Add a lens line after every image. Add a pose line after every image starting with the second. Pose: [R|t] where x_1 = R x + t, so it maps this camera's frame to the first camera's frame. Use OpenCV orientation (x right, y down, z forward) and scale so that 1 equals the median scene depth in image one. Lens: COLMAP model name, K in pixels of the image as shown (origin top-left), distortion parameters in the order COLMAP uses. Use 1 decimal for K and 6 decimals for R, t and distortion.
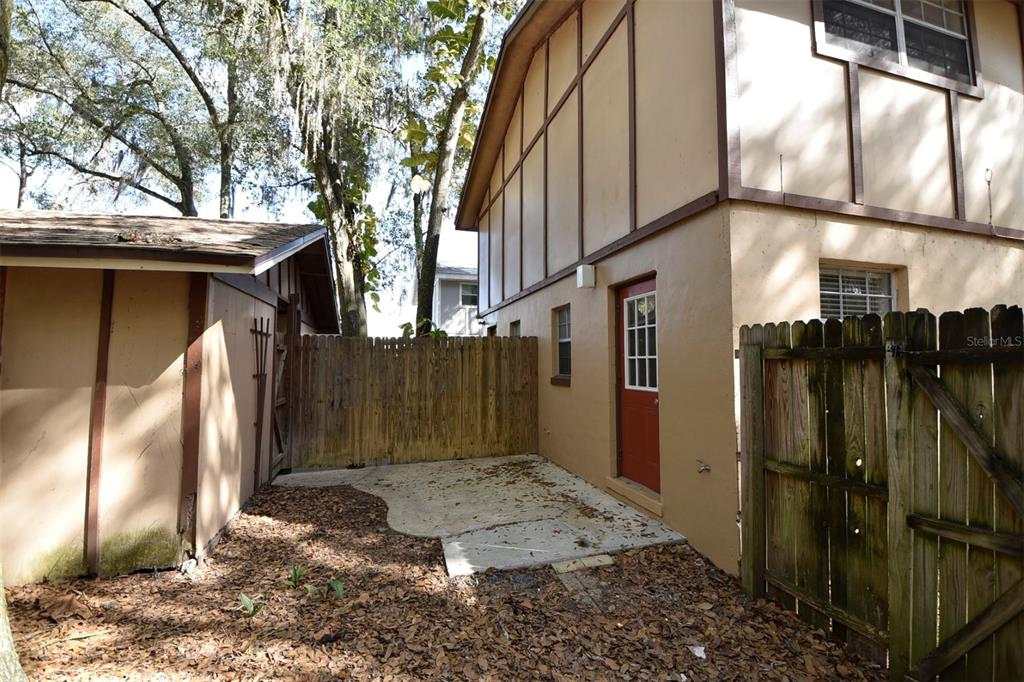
lens RADIAL K [[454.4, 0, 512.0], [0, 454.4, 341.0], [0, 0, 1]] dist [0.030776, -0.026560]
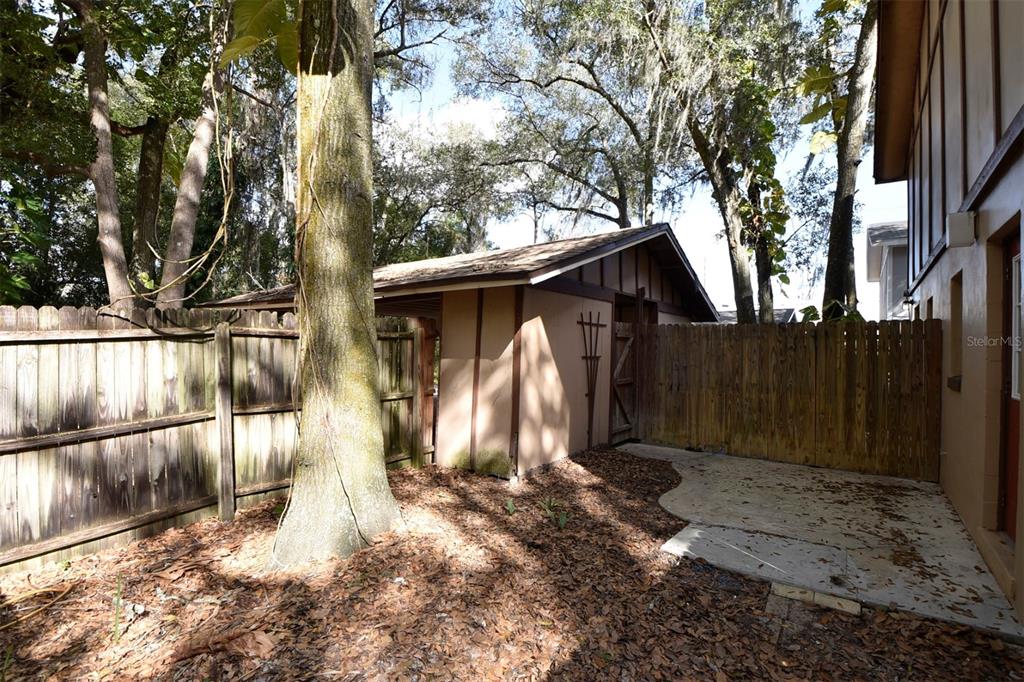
lens RADIAL K [[454.4, 0, 512.0], [0, 454.4, 341.0], [0, 0, 1]] dist [0.030776, -0.026560]
pose [[0.618969, 0.008169, -0.785373, 0.309608], [0.012860, 0.999706, 0.020534, 0.001513], [0.785310, -0.022810, 0.618682, 0.052247]]
